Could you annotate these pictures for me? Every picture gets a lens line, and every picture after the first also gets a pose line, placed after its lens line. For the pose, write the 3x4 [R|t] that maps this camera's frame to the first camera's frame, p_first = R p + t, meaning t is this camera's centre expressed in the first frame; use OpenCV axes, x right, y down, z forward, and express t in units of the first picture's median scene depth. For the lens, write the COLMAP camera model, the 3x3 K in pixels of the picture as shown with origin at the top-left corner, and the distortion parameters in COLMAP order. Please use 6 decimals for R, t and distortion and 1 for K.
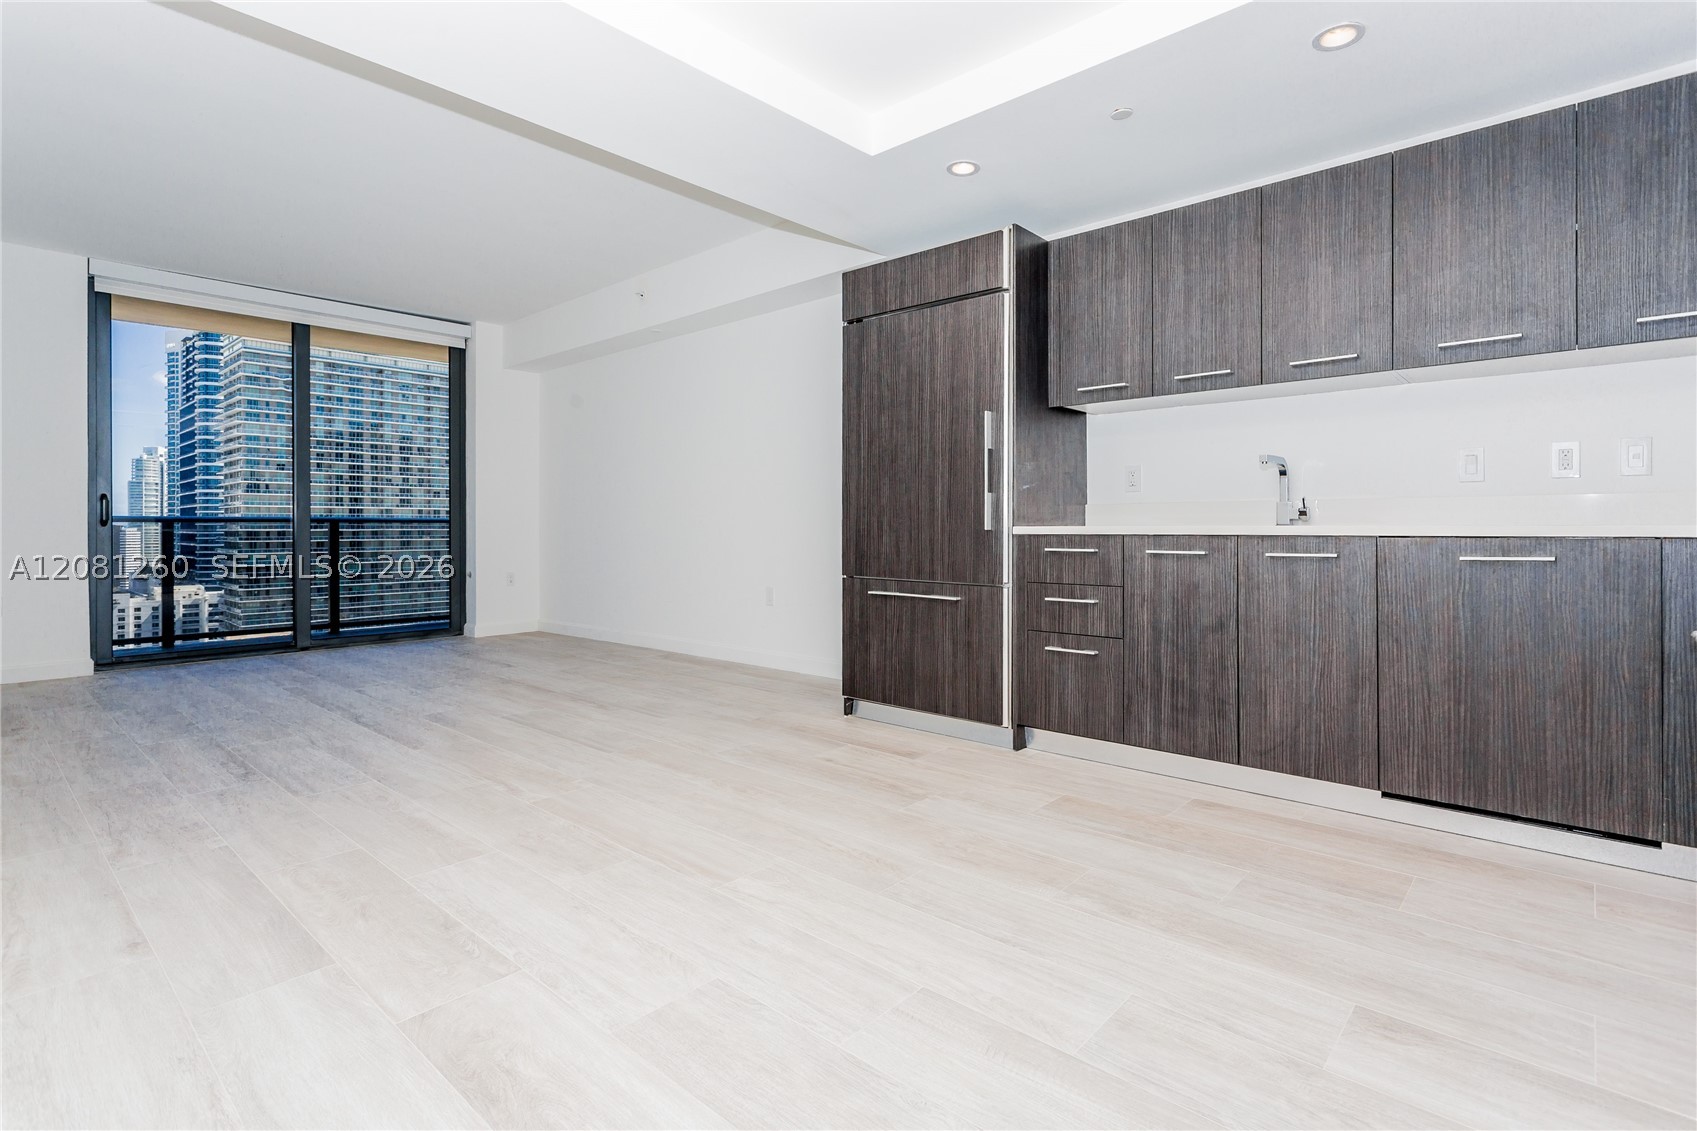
lens RADIAL K [[818.7, 0, 852.5], [0, 818.7, 526.6], [0, 0, 1]] dist [0.005899, 0.001131]
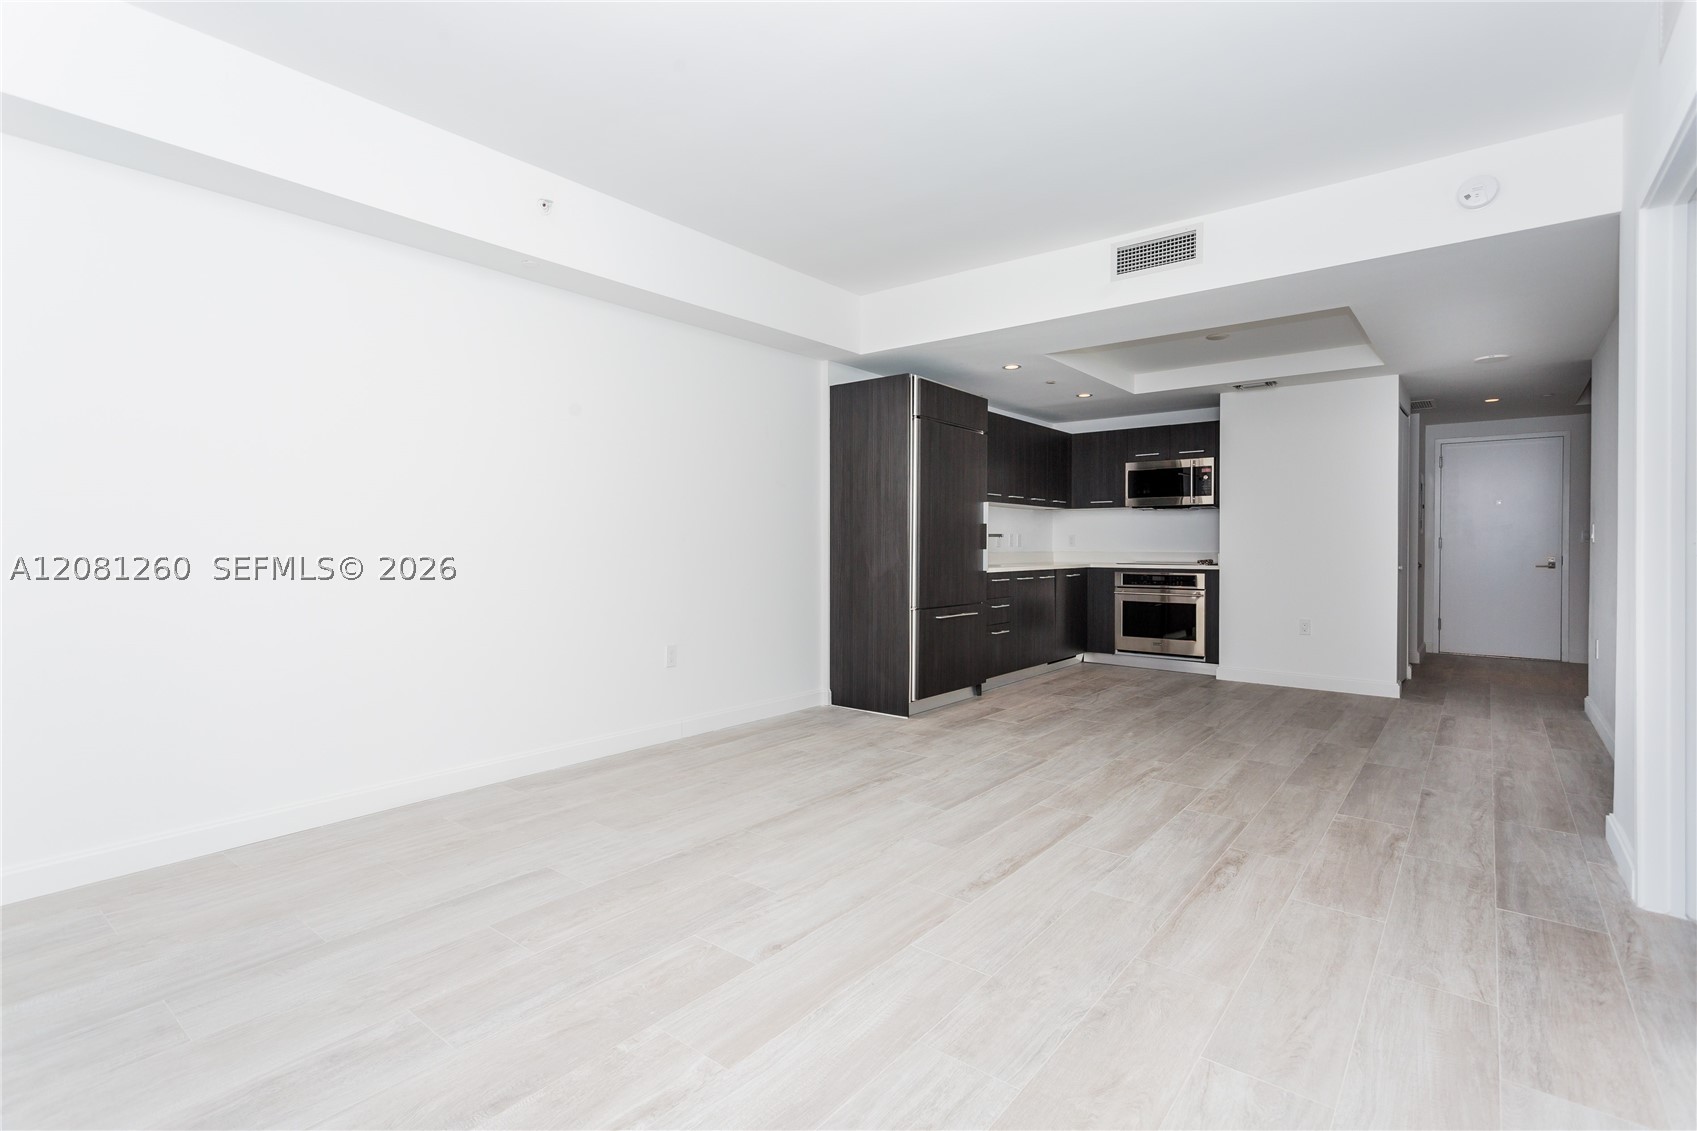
lens RADIAL K [[818.7, 0, 857.2], [0, 818.7, 556.8], [0, 0, 1]] dist [0.005899, 0.001131]
pose [[-0.072666, -0.011211, 0.997293, -1.669423], [-0.001961, 0.999936, 0.011097, -0.049395], [-0.997354, -0.001149, -0.072684, 1.516829]]
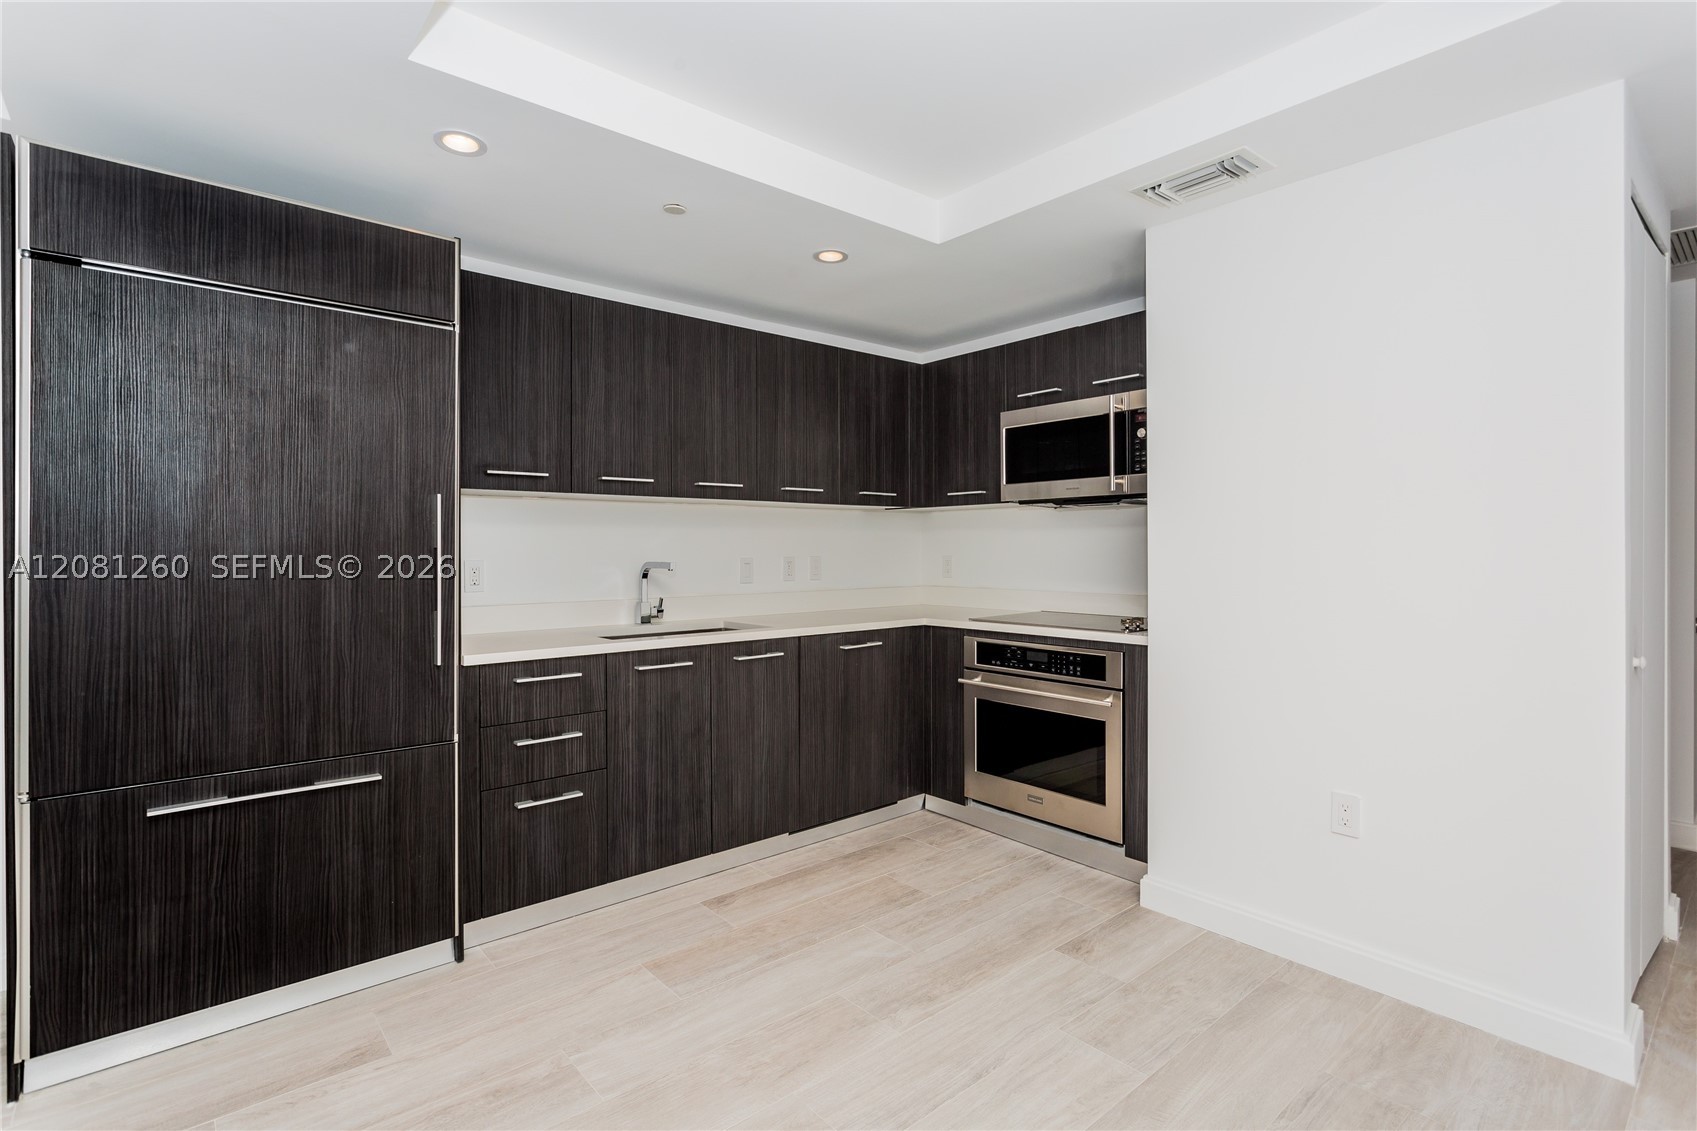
lens RADIAL K [[808.3, 0, 859.9], [0, 808.3, 554.4], [0, 0, 1]] dist [-0.010607, 0.002747]
pose [[0.124162, -0.004149, 0.992253, -0.508917], [0.001262, 0.999991, 0.004023, -0.100060], [-0.992261, 0.000752, 0.124166, 0.608830]]
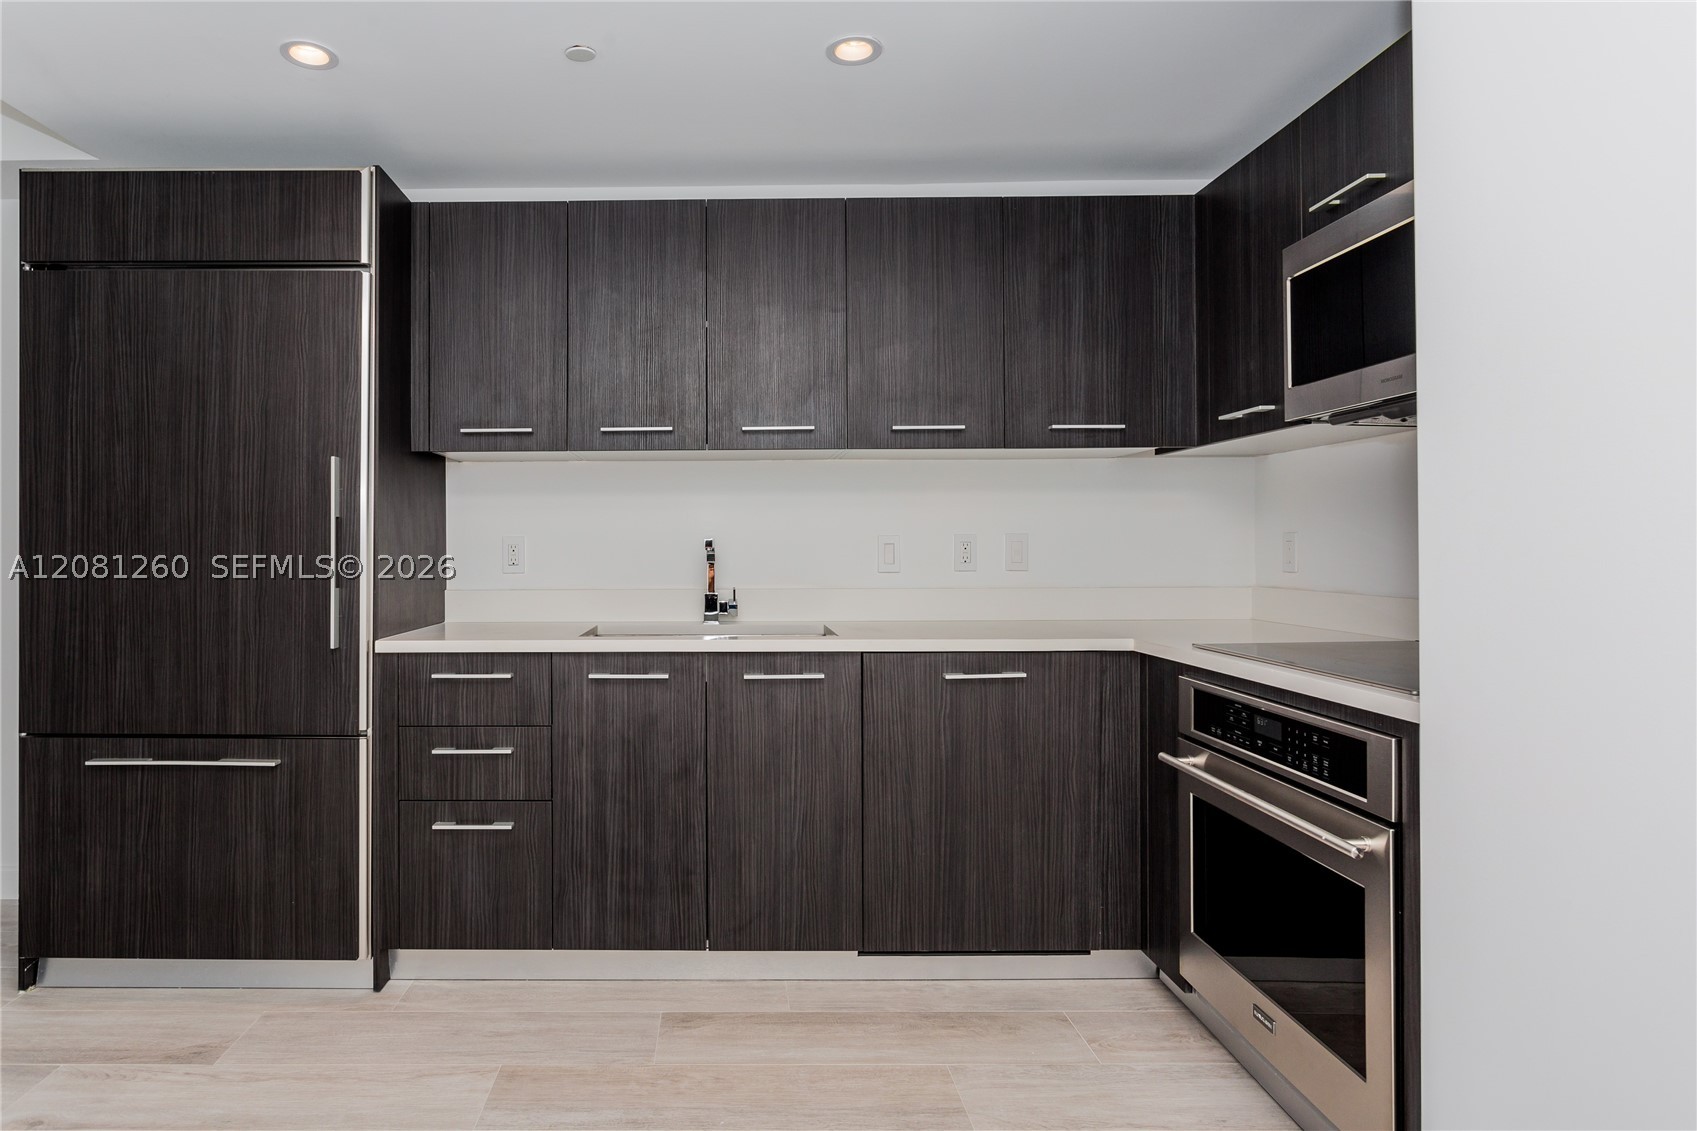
lens RADIAL K [[999.7, 0, 712.2], [0, 999.7, 542.8], [0, 0, 1]] dist [-0.012472, 0.006326]
pose [[0.755413, 0.001380, 0.655248, -0.122969], [0.002117, 0.999987, -0.004546, -0.077812], [-0.655246, 0.004821, 0.755400, 0.264783]]
